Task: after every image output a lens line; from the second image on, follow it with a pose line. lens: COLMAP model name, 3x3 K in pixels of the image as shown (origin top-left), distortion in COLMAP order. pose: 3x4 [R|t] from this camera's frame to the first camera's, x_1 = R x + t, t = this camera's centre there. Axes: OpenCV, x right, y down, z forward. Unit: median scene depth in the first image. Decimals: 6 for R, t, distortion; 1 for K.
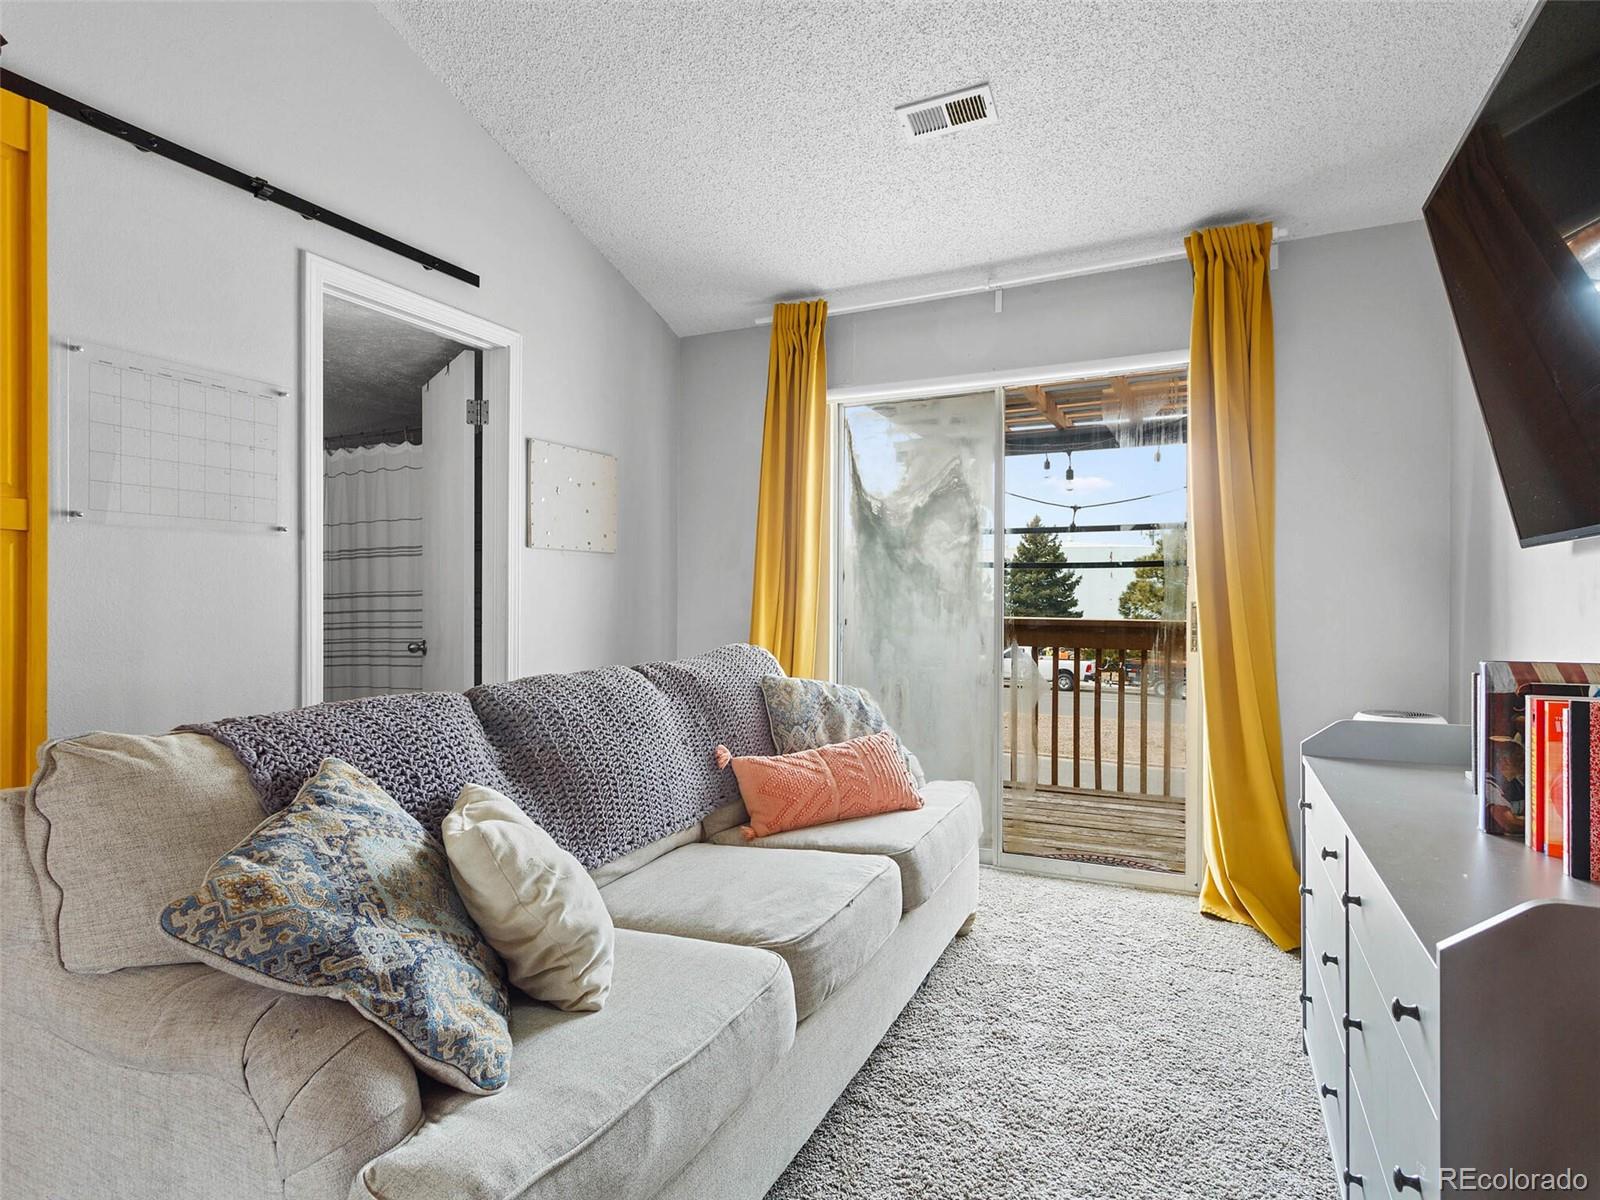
lens RADIAL K [[852.9, 0, 803.3], [0, 852.9, 603.9], [0, 0, 1]] dist [0.017179, 0.000414]
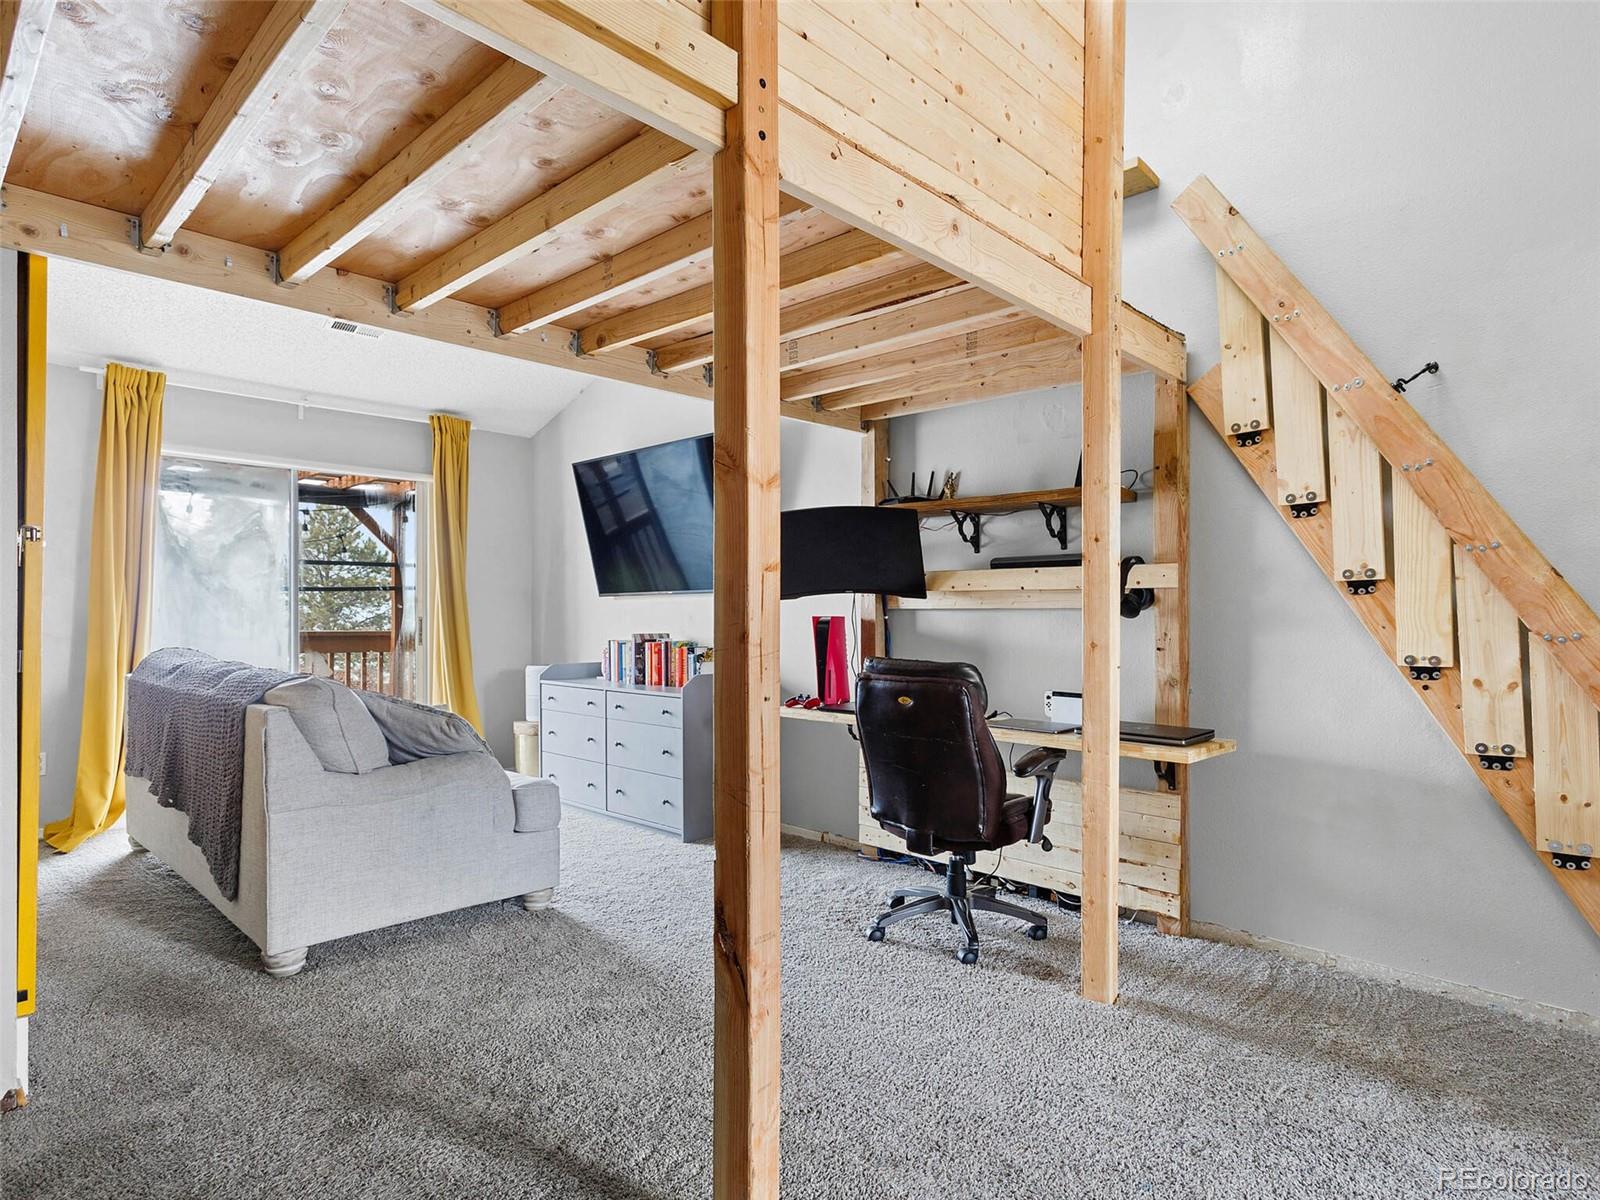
lens RADIAL K [[852.9, 0, 799.4], [0, 852.9, 597.4], [0, 0, 1]] dist [0.017179, 0.000414]
pose [[0.342758, 0.019854, 0.939214, -0.812002], [0.001901, 0.999760, -0.021828, -0.001019], [-0.939422, 0.009267, 0.342638, -0.288885]]
